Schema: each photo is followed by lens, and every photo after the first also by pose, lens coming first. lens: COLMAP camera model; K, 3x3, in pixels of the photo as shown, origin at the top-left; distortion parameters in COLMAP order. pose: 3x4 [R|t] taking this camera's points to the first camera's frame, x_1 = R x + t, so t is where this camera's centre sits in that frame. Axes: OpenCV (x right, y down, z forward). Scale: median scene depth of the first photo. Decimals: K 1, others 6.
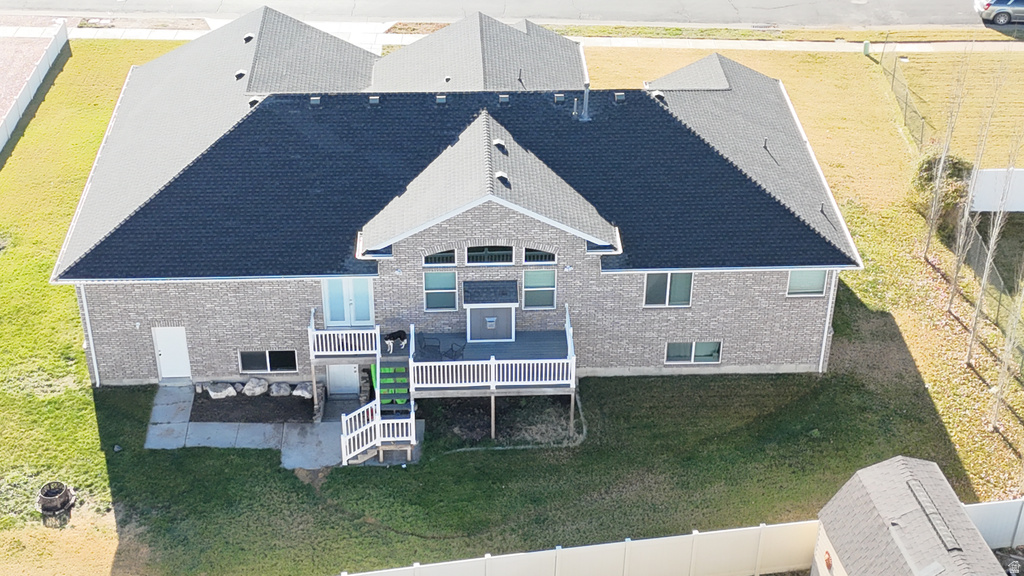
lens RADIAL K [[1496.1, 0, 512.0], [0, 1496.1, 288.0], [0, 0, 1]] dist [0.213839, -0.667453]
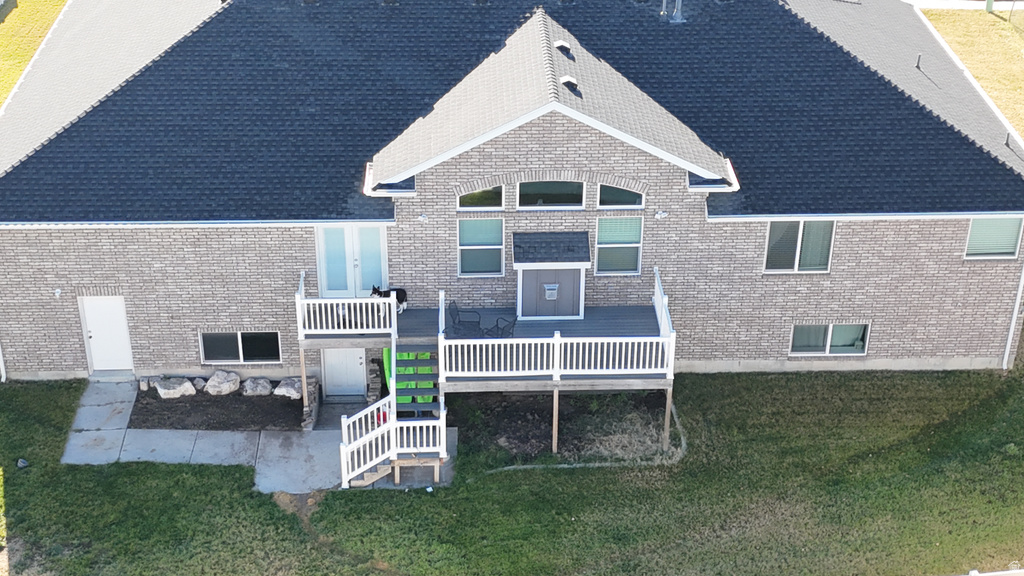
lens RADIAL K [[1496.1, 0, 512.0], [0, 1496.1, 288.0], [0, 0, 1]] dist [0.213839, -0.667453]
pose [[0.999985, 0.003683, -0.004086, -0.030114], [-0.003899, 0.998524, -0.054171, 0.060835], [0.003881, 0.054186, 0.998523, 0.287213]]
